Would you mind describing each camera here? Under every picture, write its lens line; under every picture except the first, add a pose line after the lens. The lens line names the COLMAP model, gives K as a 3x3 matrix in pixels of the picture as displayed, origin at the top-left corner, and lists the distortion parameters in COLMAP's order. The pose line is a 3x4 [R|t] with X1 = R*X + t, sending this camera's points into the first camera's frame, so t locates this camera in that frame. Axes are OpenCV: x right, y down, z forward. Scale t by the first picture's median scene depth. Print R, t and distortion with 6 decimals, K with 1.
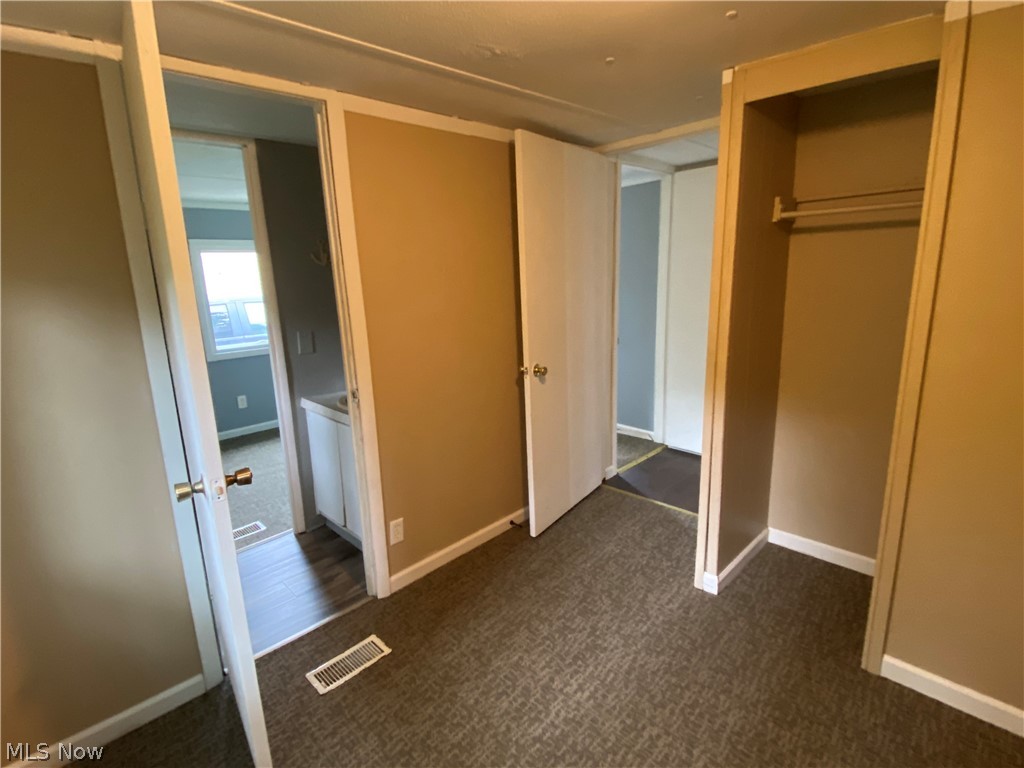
lens RADIAL K [[513.1, 0, 512.0], [0, 513.1, 384.0], [0, 0, 1]] dist [0.000047, -0.000038]
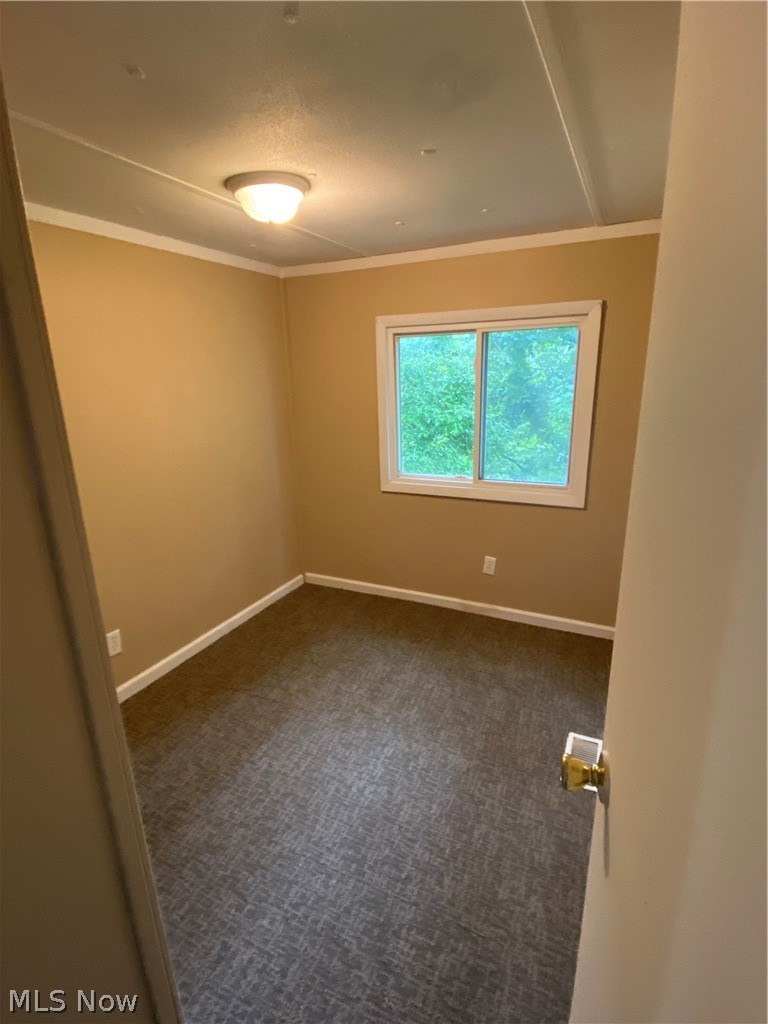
lens RADIAL K [[513.1, 0, 384.0], [0, 513.1, 512.0], [0, 0, 1]] dist [0.000047, -0.000038]
pose [[-0.942483, 0.143462, -0.301902, 0.317287], [-0.016042, 0.882754, 0.469561, -0.393823], [0.333870, 0.447396, -0.829679, 1.599404]]
